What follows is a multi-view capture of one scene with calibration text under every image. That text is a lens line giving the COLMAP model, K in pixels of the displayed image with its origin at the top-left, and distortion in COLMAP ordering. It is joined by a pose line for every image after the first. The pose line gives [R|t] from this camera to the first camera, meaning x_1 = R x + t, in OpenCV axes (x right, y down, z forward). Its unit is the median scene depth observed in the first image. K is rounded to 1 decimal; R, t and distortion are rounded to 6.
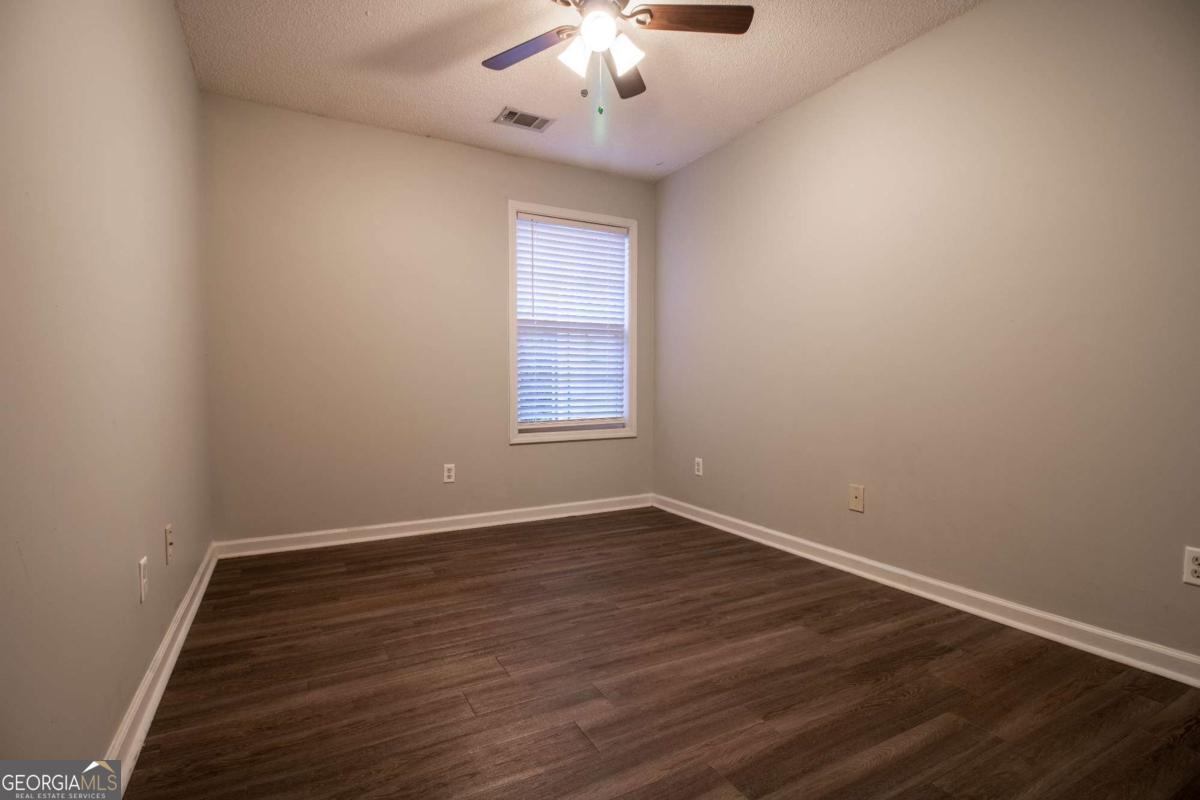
lens RADIAL K [[563.7, 0, 599.1], [0, 563.7, 398.3], [0, 0, 1]] dist [0.001173, -0.000544]
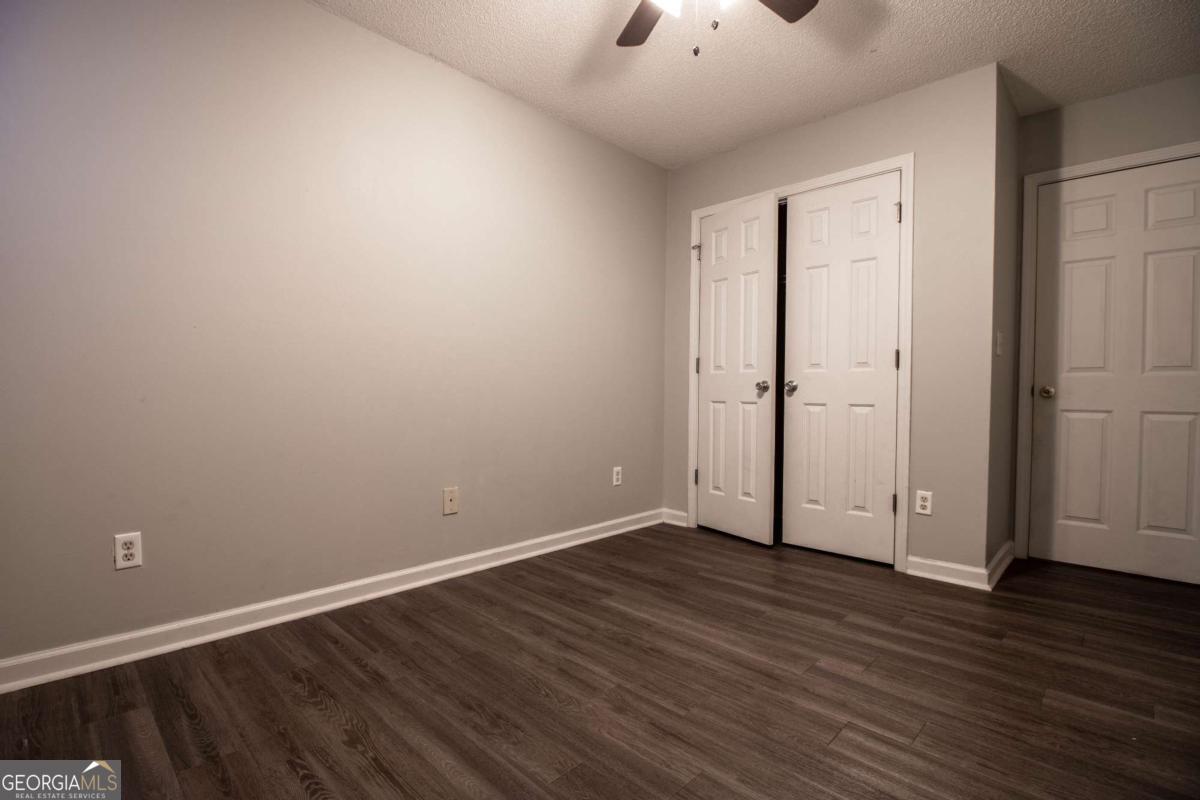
lens RADIAL K [[563.7, 0, 598.5], [0, 563.7, 399.4], [0, 0, 1]] dist [0.001173, -0.000544]
pose [[-0.303144, -0.019654, 0.952742, -0.621989], [0.007711, 0.999704, 0.023076, -0.023925], [-0.952914, 0.014342, -0.302902, 1.166904]]
